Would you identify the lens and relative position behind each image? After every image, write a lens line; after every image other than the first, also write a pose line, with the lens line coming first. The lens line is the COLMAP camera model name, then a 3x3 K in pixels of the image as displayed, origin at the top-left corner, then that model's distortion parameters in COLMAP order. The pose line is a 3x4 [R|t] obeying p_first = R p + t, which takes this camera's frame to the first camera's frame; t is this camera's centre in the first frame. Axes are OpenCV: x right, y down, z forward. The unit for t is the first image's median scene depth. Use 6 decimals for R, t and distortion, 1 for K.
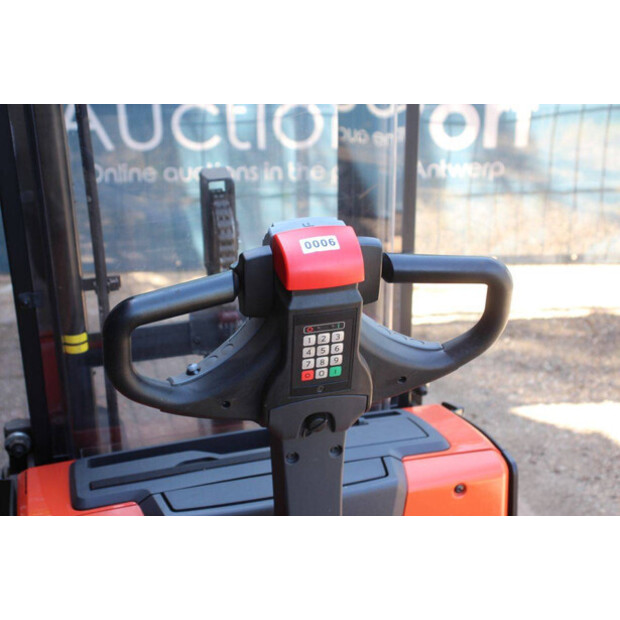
lens RADIAL K [[1026.8, 0, 310.0], [0, 1026.8, 310.0], [0, 0, 1]] dist [0.220489, -0.003223]
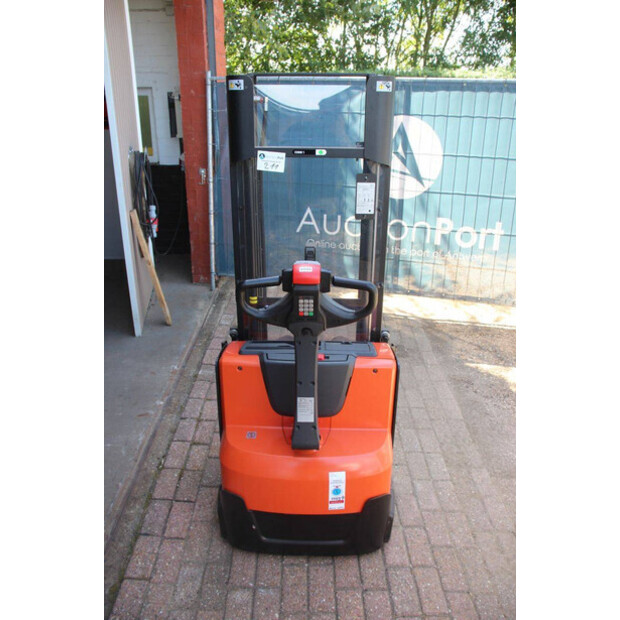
lens RADIAL K [[510.1, 0, 310.0], [0, 510.1, 310.0], [0, 0, 1]] dist [-0.171842, 0.160377]
pose [[0.955471, 0.130064, -0.264876, 0.305303], [-0.132177, 0.991177, 0.009907, 0.026463], [0.263828, 0.025544, 0.964231, -0.301901]]
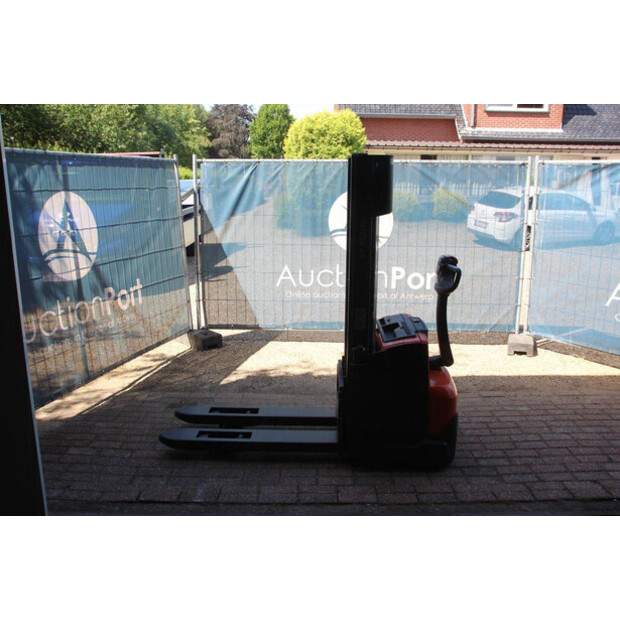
lens RADIAL K [[560.2, 0, 310.0], [0, 560.2, 310.0], [0, 0, 1]] dist [-0.151902, 0.177862]
pose [[0.300103, -0.200010, 0.932703, -2.310903], [0.378875, 0.922332, 0.075881, -0.231395], [-0.875438, 0.330605, 0.352573, 0.503400]]
